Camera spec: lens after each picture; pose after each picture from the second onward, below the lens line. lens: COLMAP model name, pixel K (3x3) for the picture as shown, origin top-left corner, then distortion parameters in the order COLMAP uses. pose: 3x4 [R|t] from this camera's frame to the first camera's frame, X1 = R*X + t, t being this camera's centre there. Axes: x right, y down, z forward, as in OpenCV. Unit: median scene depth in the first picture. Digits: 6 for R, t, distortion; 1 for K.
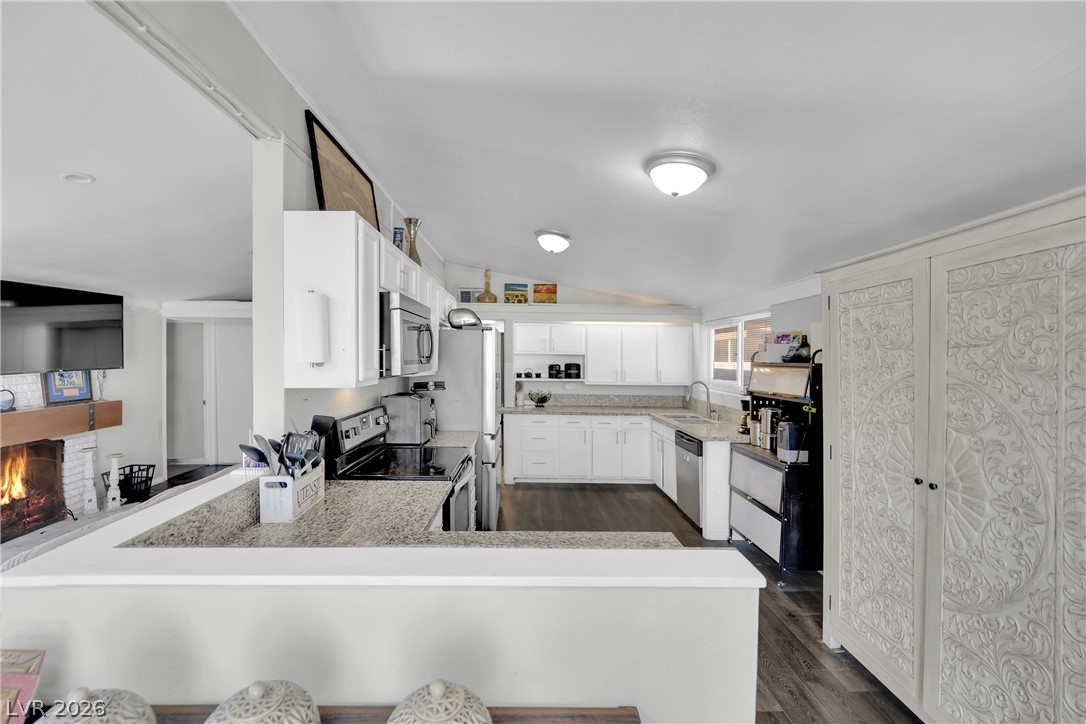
lens RADIAL K [[459.5, 0, 560.5], [0, 459.5, 361.4], [0, 0, 1]] dist [-0.021531, -0.002119]
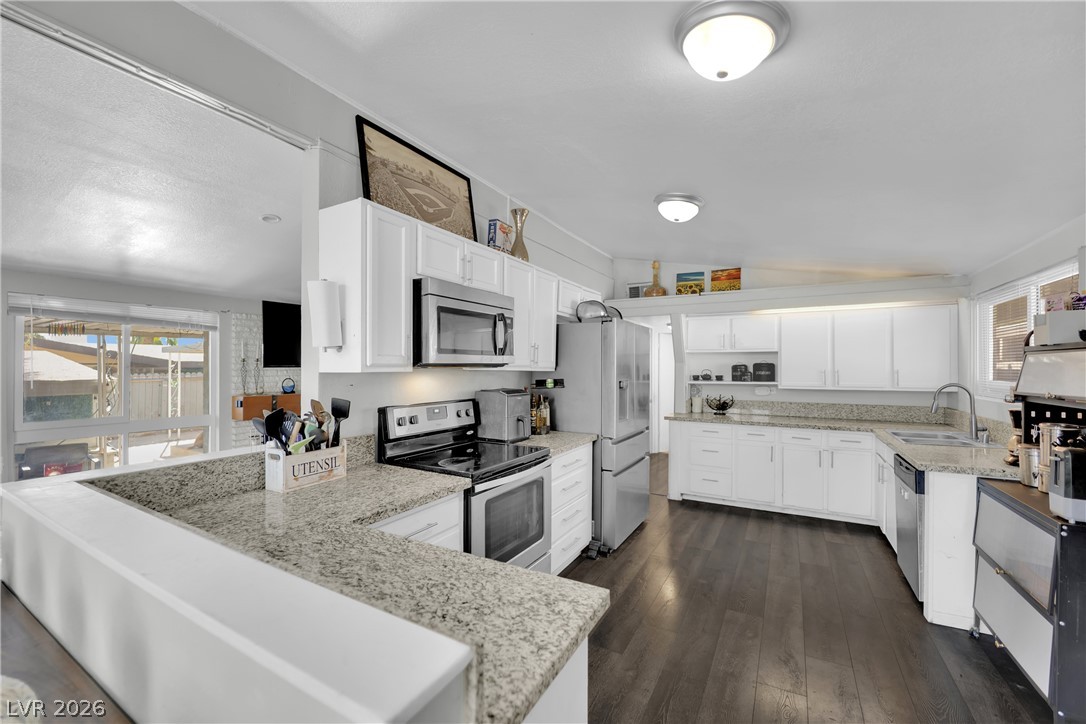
lens RADIAL K [[459.5, 0, 553.2], [0, 459.5, 372.0], [0, 0, 1]] dist [-0.021531, -0.002119]
pose [[0.845071, -0.011082, -0.534539, 0.210479], [0.009204, 0.999939, -0.006180, 0.032907], [0.534574, 0.000303, 0.845121, 0.177587]]
